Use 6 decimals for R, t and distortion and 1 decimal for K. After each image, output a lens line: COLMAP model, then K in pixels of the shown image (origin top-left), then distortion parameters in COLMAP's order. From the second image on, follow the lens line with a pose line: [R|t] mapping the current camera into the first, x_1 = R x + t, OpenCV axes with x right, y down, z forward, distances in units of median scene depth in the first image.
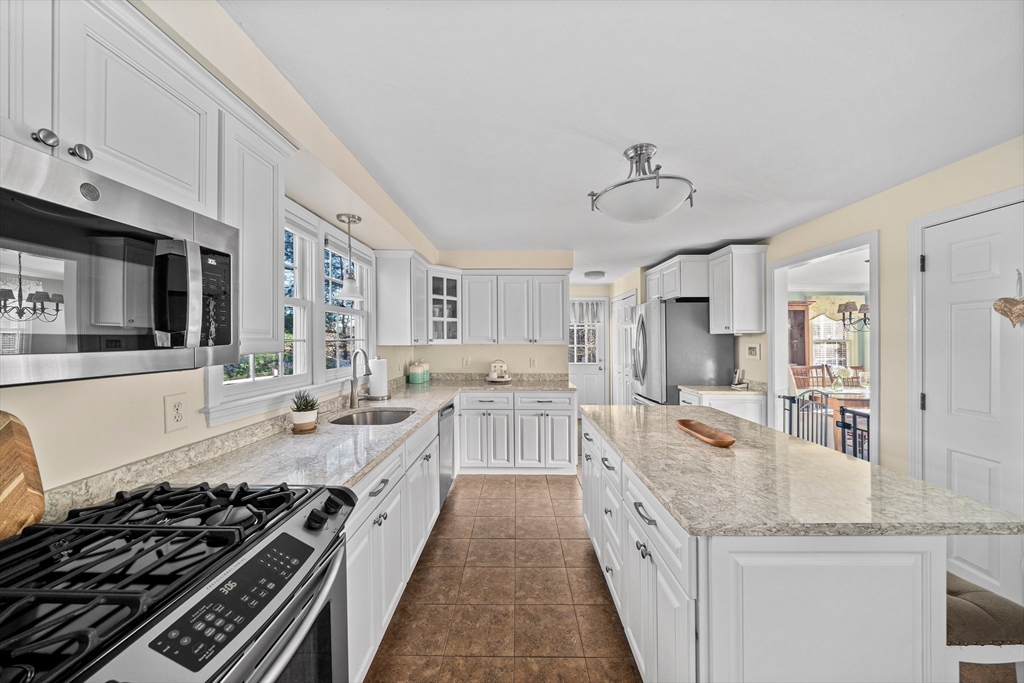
lens RADIAL K [[354.9, 0, 513.5], [0, 354.9, 340.8], [0, 0, 1]] dist [0.000403, -0.000047]
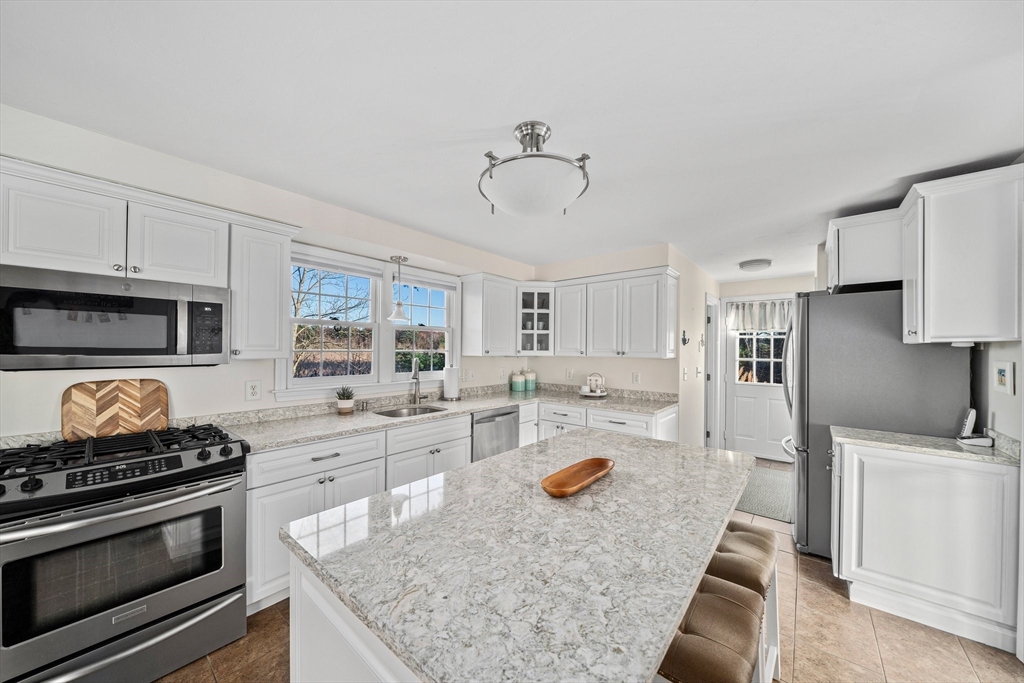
lens RADIAL K [[354.9, 0, 512.4], [0, 354.9, 346.9], [0, 0, 1]] dist [0.000403, -0.000047]
pose [[0.775225, -0.001982, -0.631682, 0.416202], [-0.006933, 0.999908, -0.011646, -0.002978], [0.631648, 0.013408, 0.775140, 0.146358]]
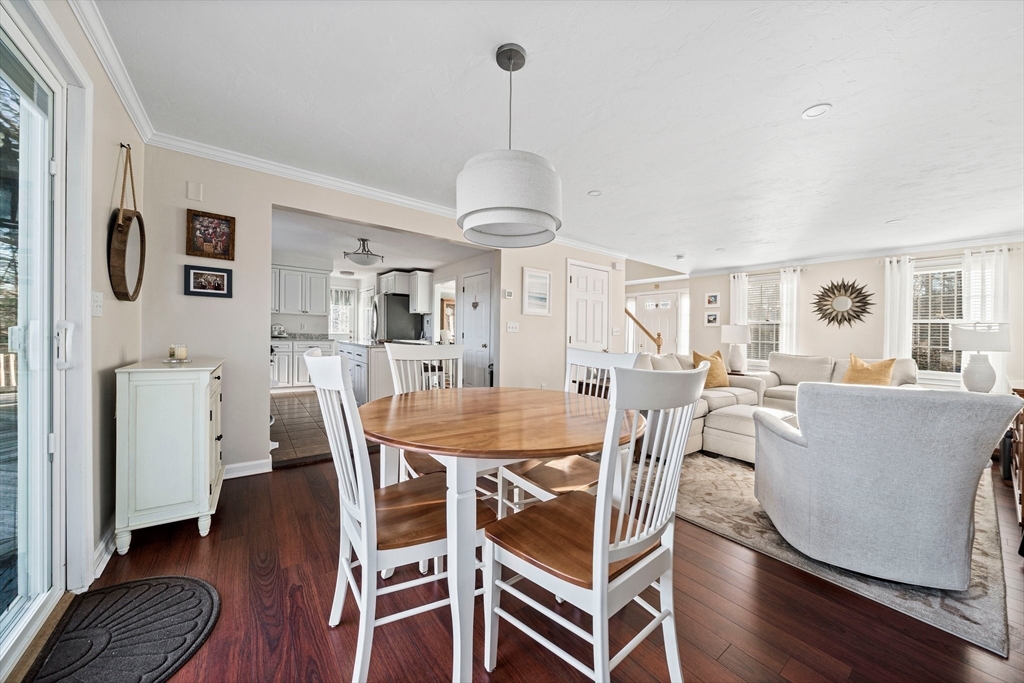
lens RADIAL K [[354.9, 0, 511.8], [0, 354.9, 334.3], [0, 0, 1]] dist [0.000403, -0.000047]
pose [[0.791638, 0.017811, 0.610731, -0.192575], [-0.024096, 0.999707, 0.002079, 0.078483], [-0.610516, -0.016362, 0.791835, -0.893131]]
